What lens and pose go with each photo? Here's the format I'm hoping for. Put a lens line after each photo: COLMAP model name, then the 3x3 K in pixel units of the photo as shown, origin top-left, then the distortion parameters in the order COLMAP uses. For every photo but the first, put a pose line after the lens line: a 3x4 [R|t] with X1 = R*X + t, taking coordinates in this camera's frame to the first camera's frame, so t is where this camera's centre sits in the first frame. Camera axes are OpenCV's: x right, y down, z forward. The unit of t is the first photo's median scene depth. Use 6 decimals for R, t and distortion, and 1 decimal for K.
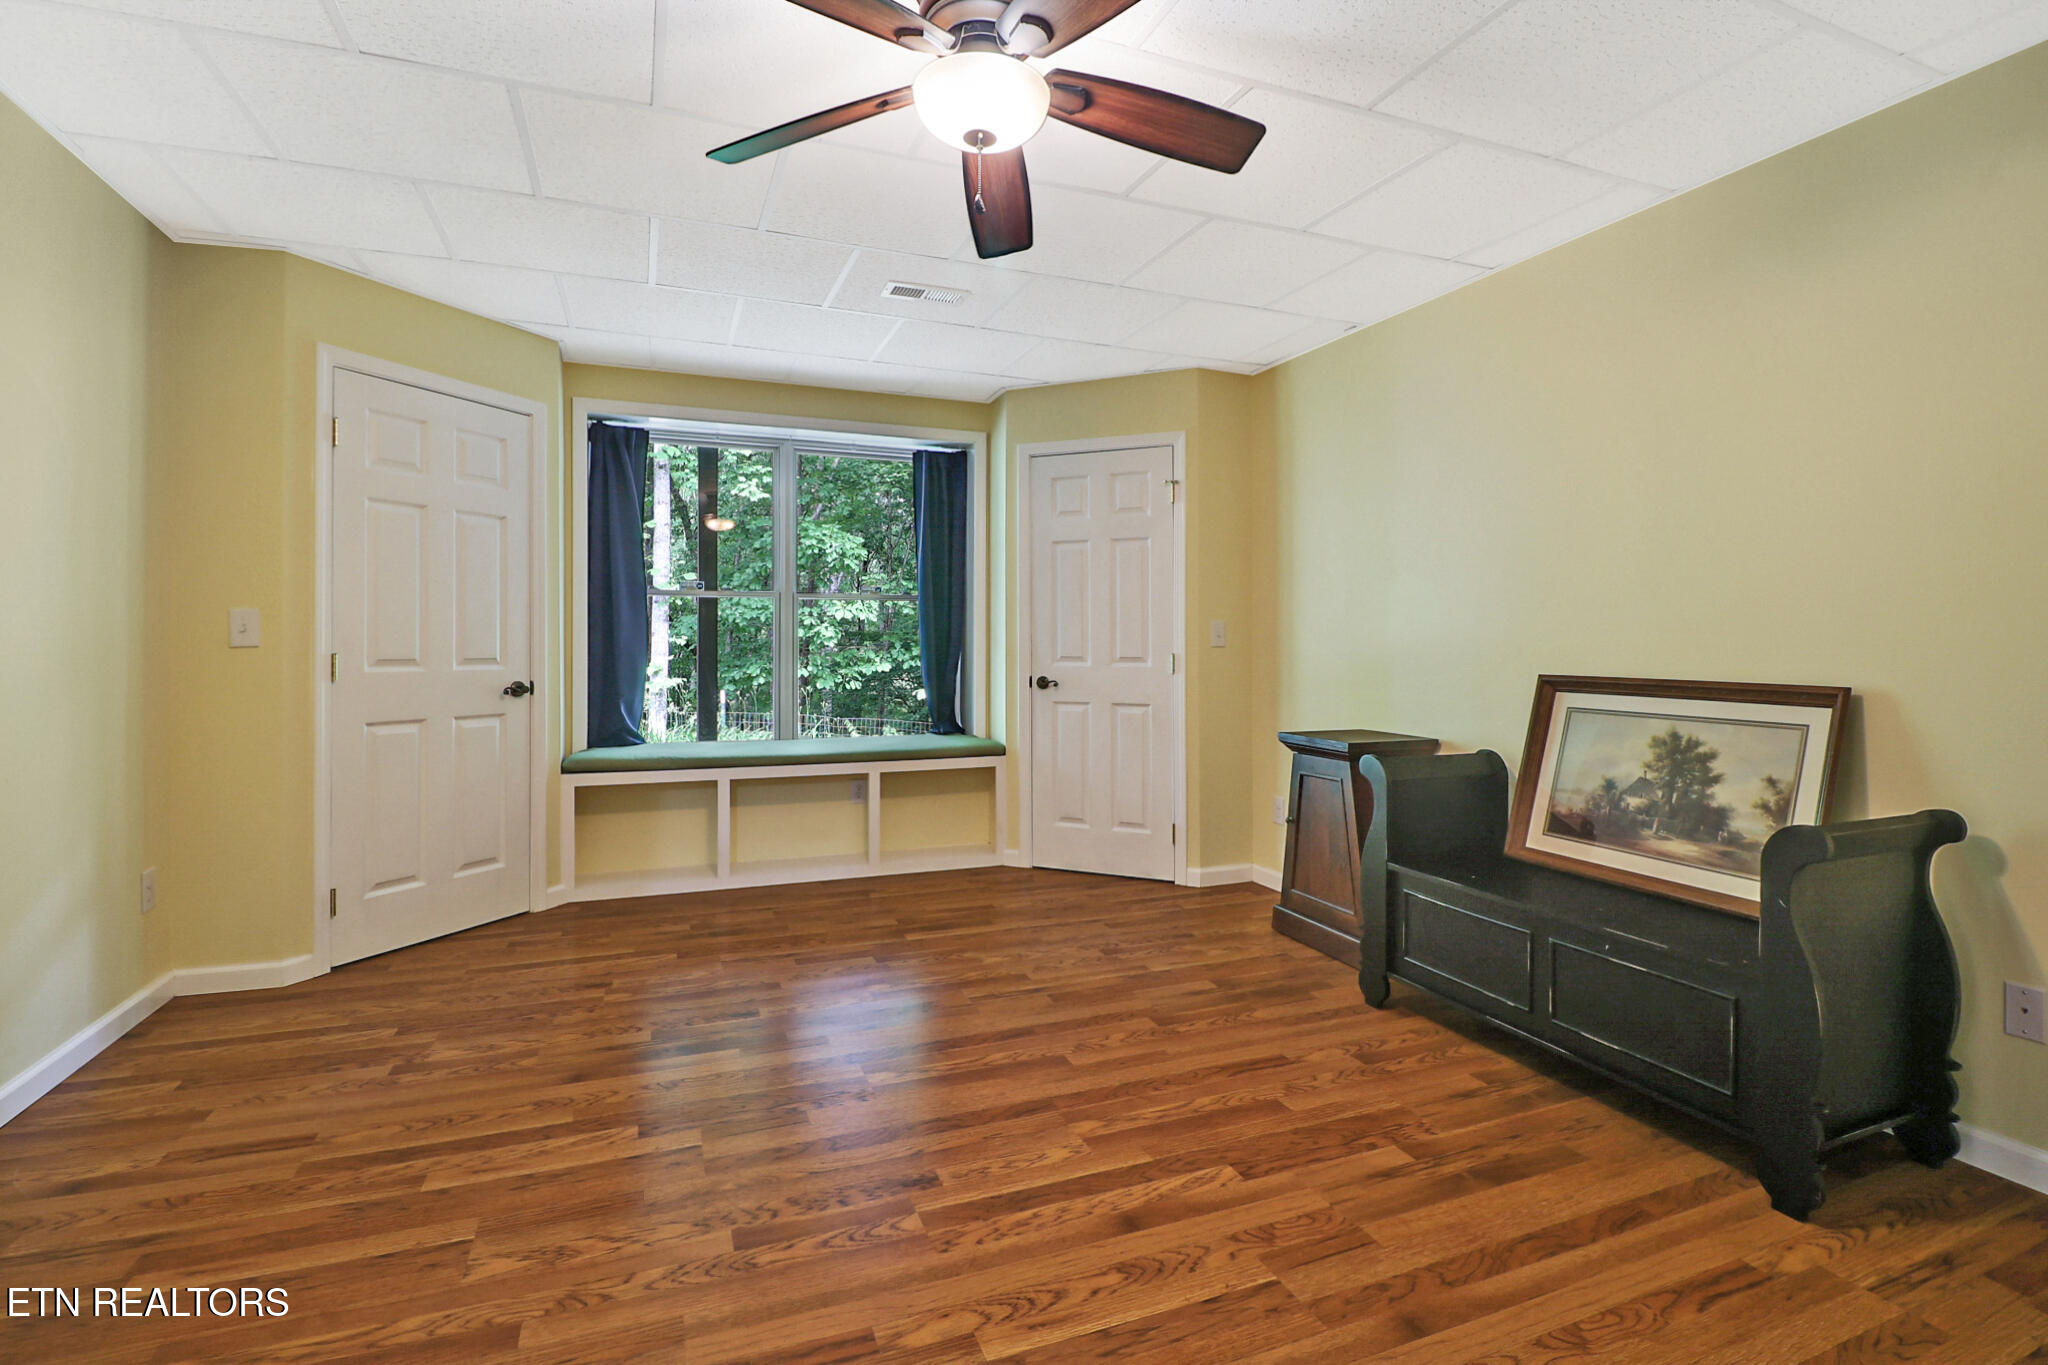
lens RADIAL K [[950.6, 0, 1024.1], [0, 950.6, 677.8], [0, 0, 1]] dist [-0.006958, -0.008471]
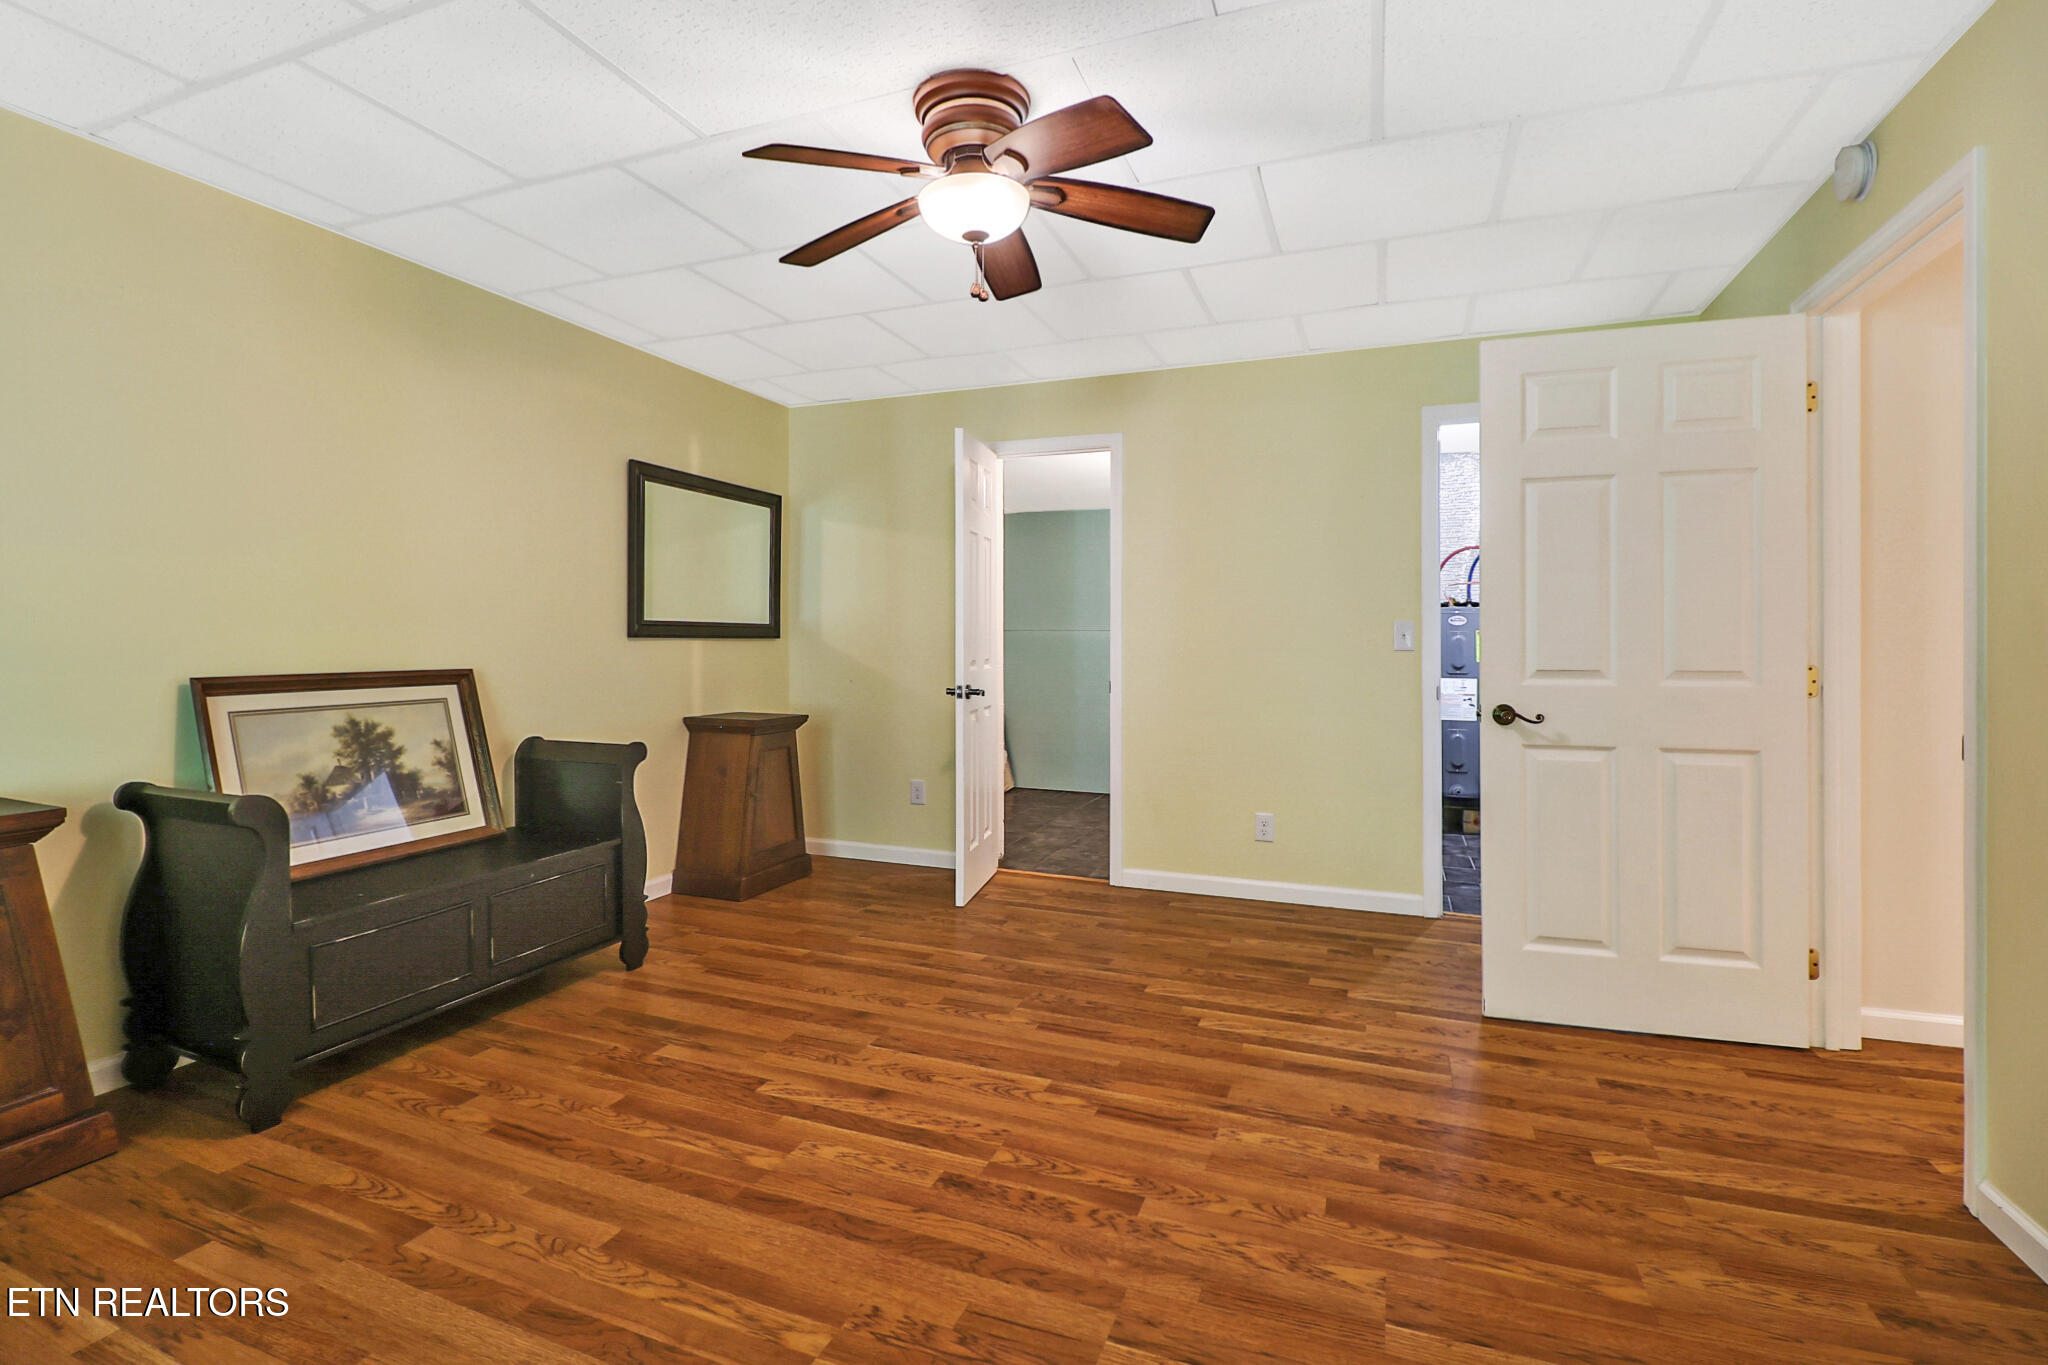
lens RADIAL K [[950.6, 0, 1016.8], [0, 950.6, 661.0], [0, 0, 1]] dist [-0.006958, -0.008471]
pose [[-0.733596, -0.020697, 0.679271, -0.815285], [0.020946, 0.998373, 0.053042, -0.068217], [-0.679263, 0.053140, -0.731968, 1.640123]]
